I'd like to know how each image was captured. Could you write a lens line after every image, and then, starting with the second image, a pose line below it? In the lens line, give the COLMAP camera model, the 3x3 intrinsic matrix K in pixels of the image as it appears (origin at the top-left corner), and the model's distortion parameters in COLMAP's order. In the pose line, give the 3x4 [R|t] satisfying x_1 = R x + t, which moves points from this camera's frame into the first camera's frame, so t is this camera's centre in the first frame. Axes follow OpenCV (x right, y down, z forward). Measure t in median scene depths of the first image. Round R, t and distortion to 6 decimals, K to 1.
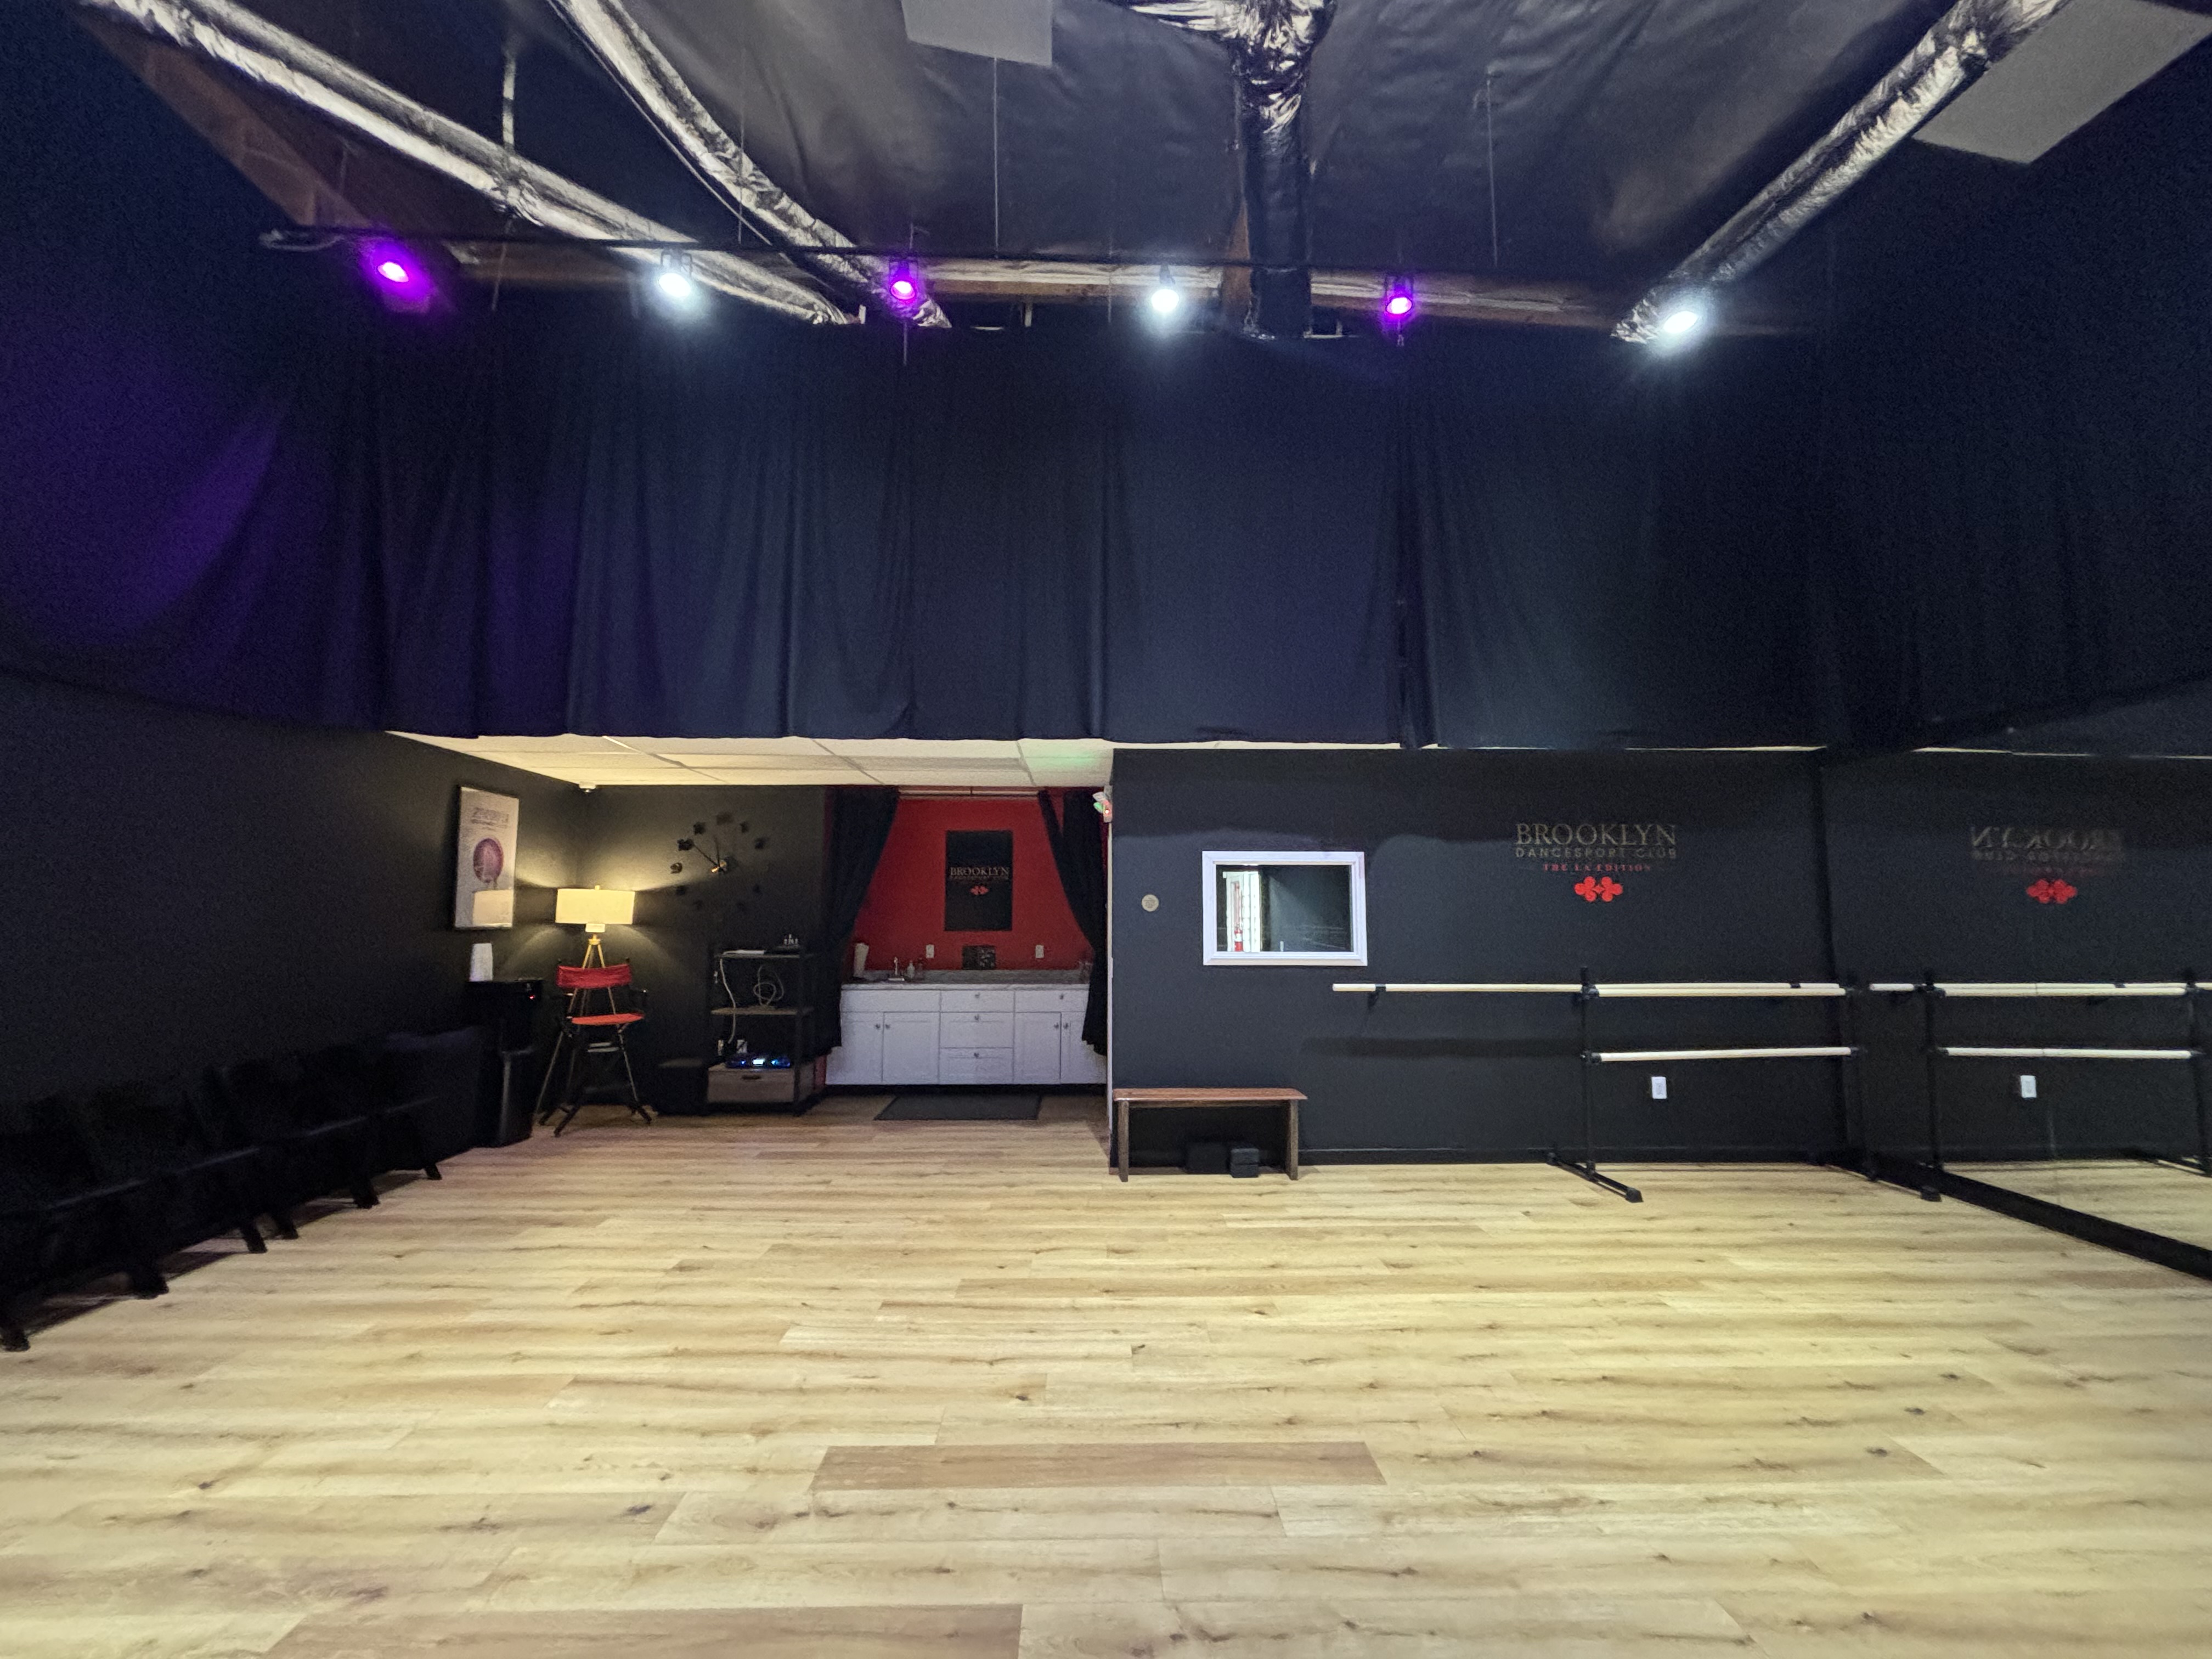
lens RADIAL K [[887.1, 0, 1102.3], [0, 887.1, 819.7], [0, 0, 1]] dist [-0.012320, -0.000128]
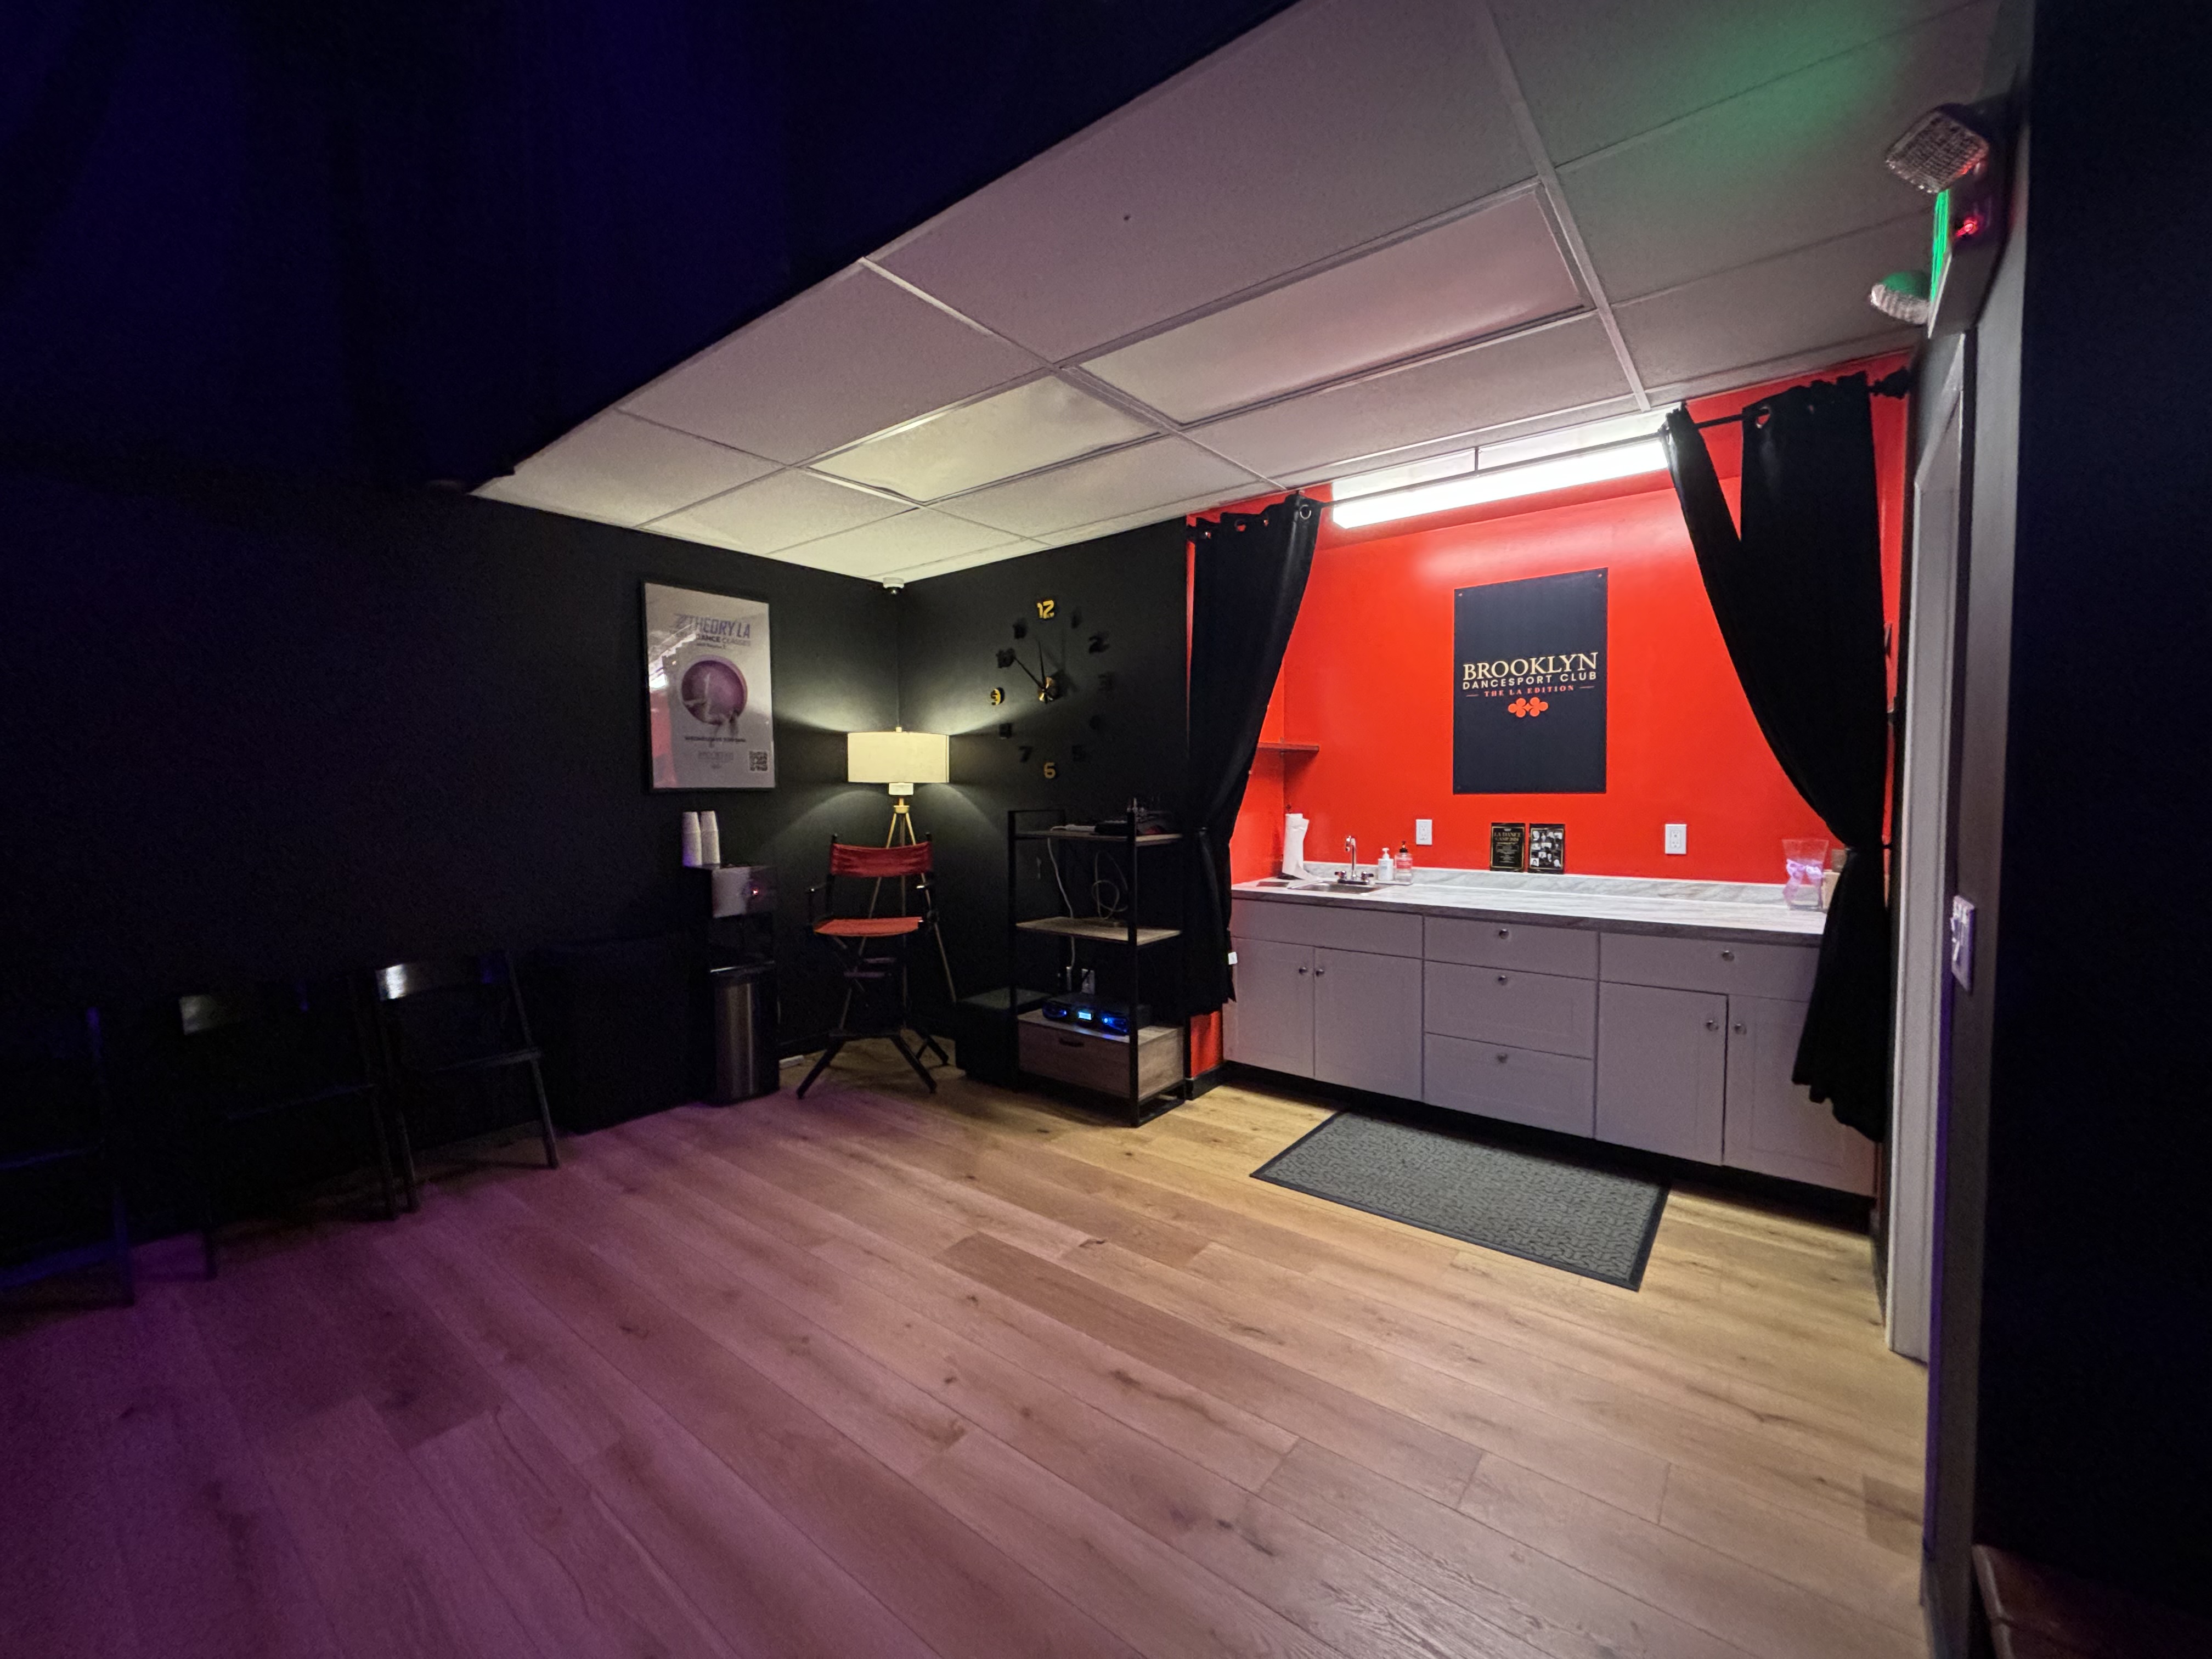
lens RADIAL K [[887.1, 0, 1106.9], [0, 887.1, 835.8], [0, 0, 1]] dist [-0.012320, -0.000128]
pose [[0.776538, 0.032715, -0.629221, -0.015457], [0.079409, 0.985606, 0.149245, 0.068487], [0.625047, -0.165860, 0.762763, 0.568066]]
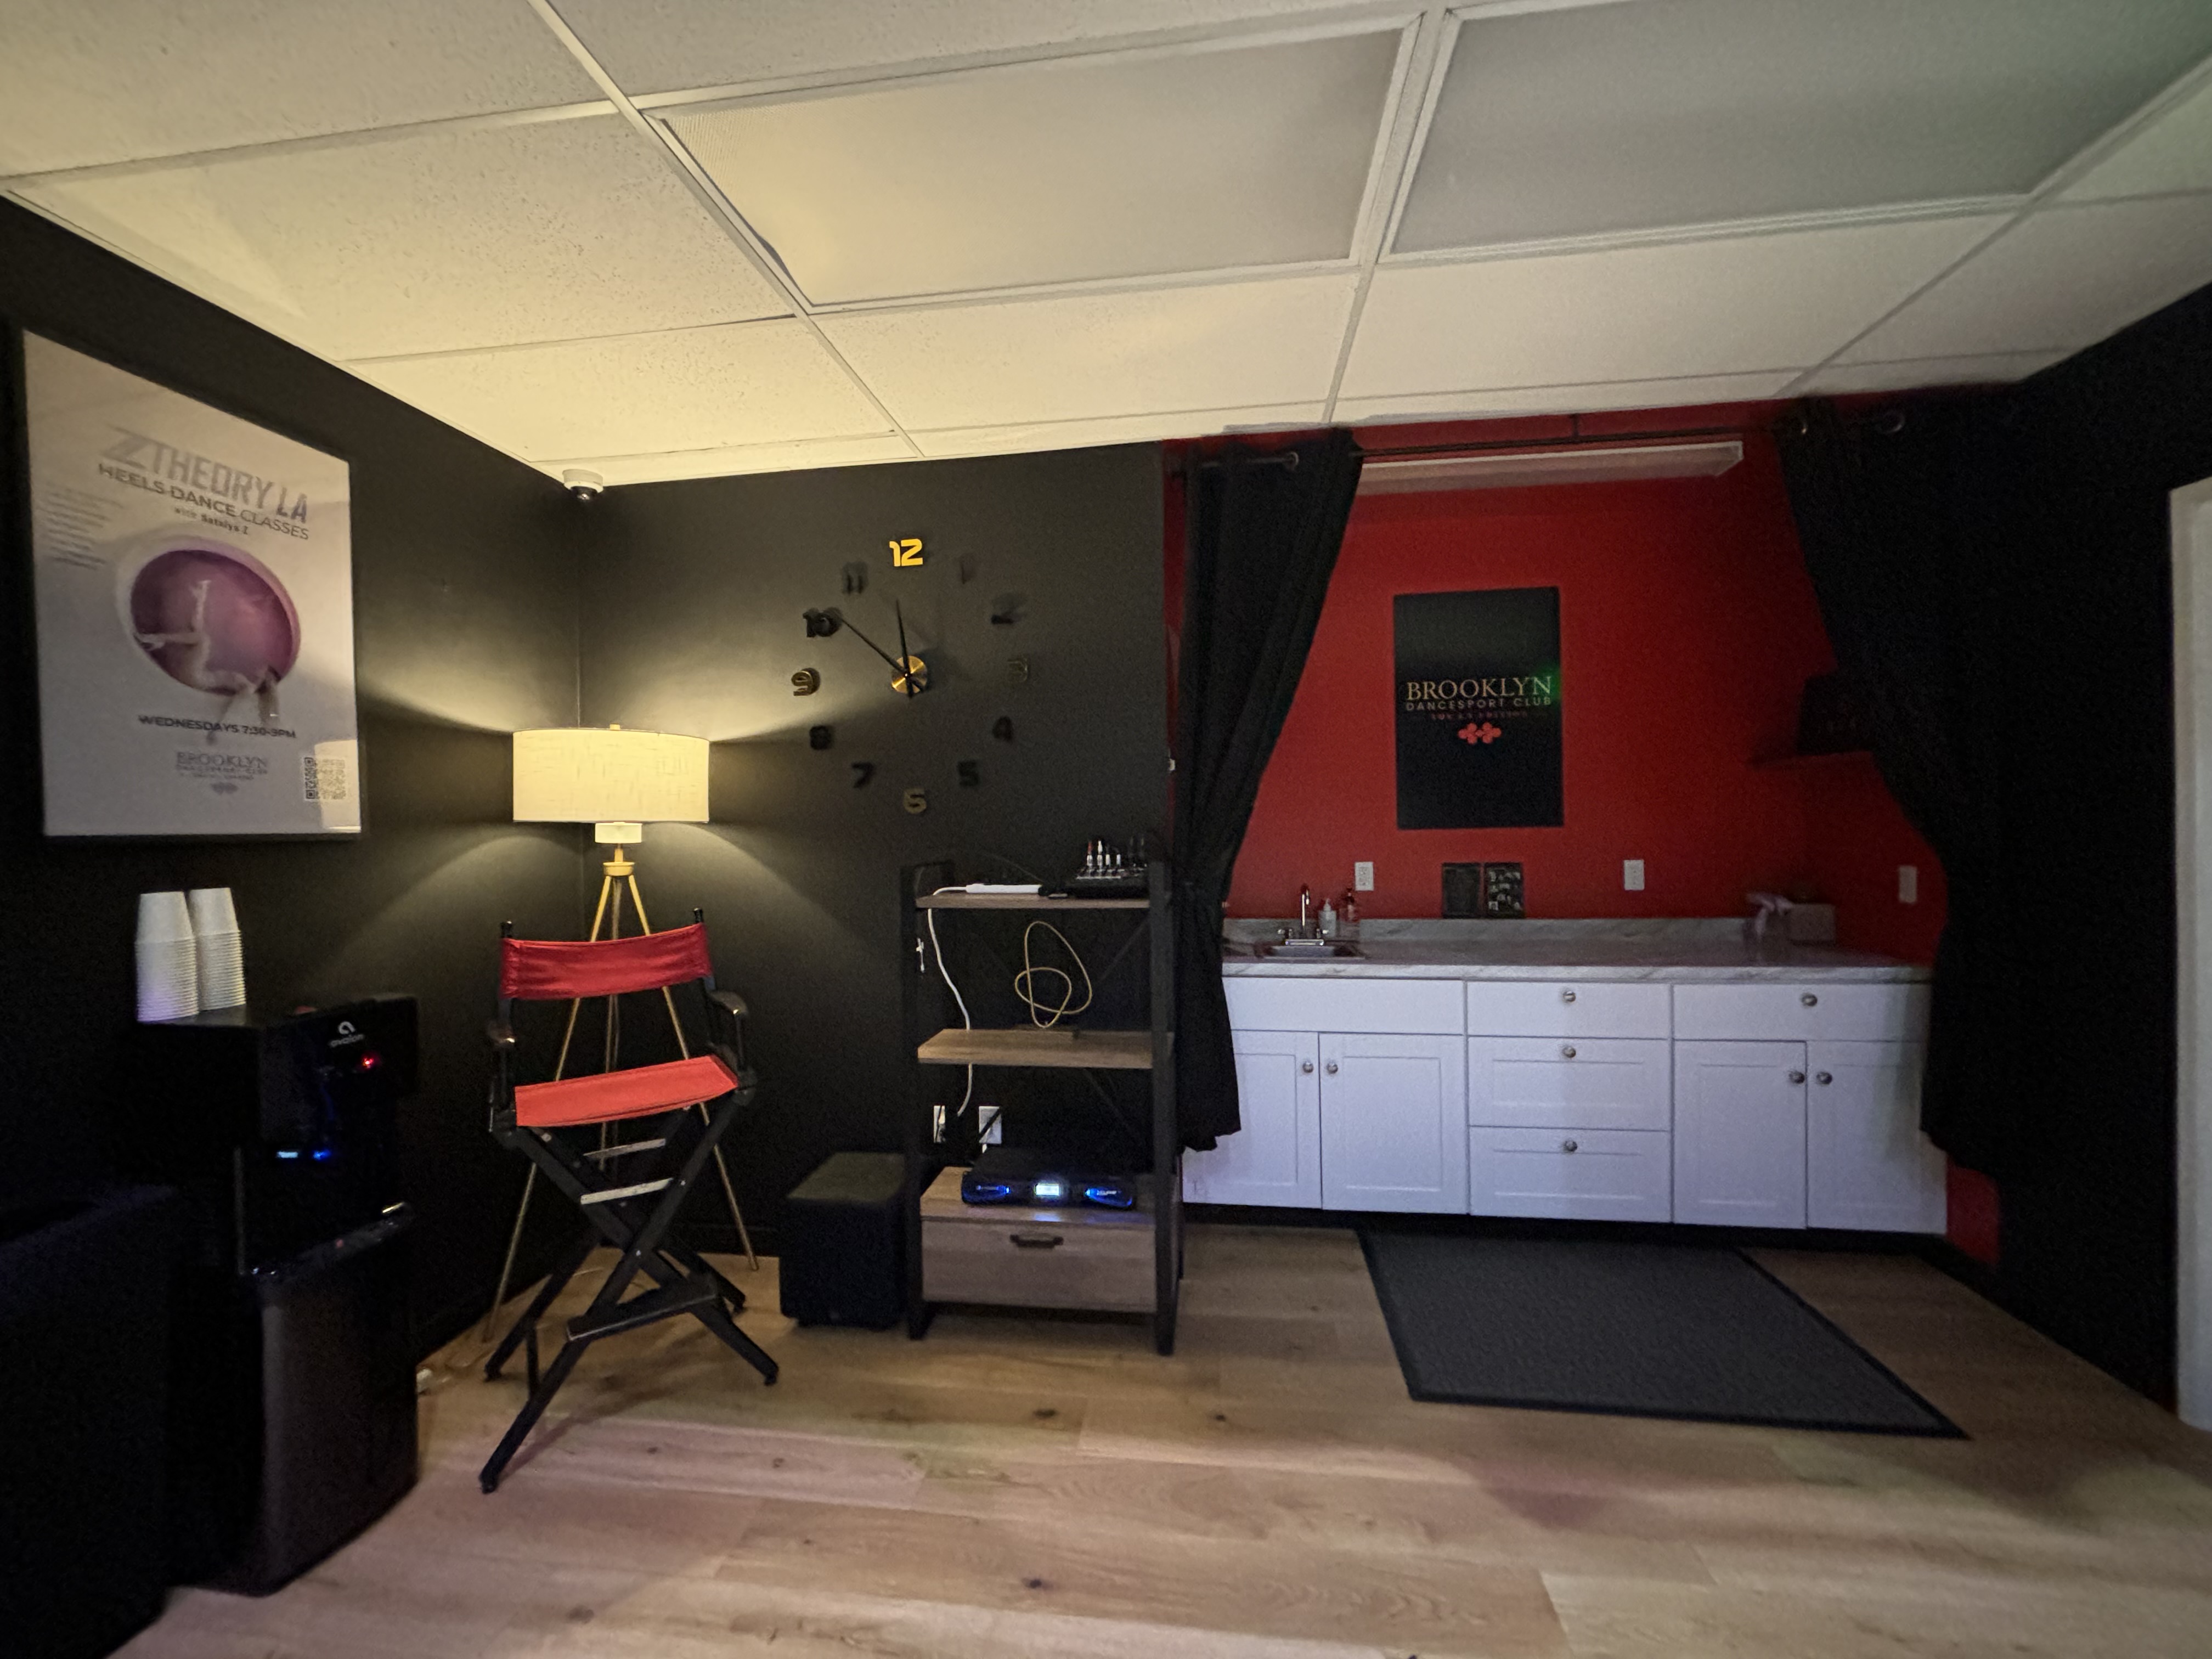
lens RADIAL K [[887.1, 0, 1106.4], [0, 887.1, 832.0], [0, 0, 1]] dist [-0.012320, -0.000128]
pose [[0.988720, -0.009874, -0.149448, -0.300235], [0.029273, 0.991320, 0.128172, 0.078098], [0.146885, -0.131101, 0.980427, 0.645630]]
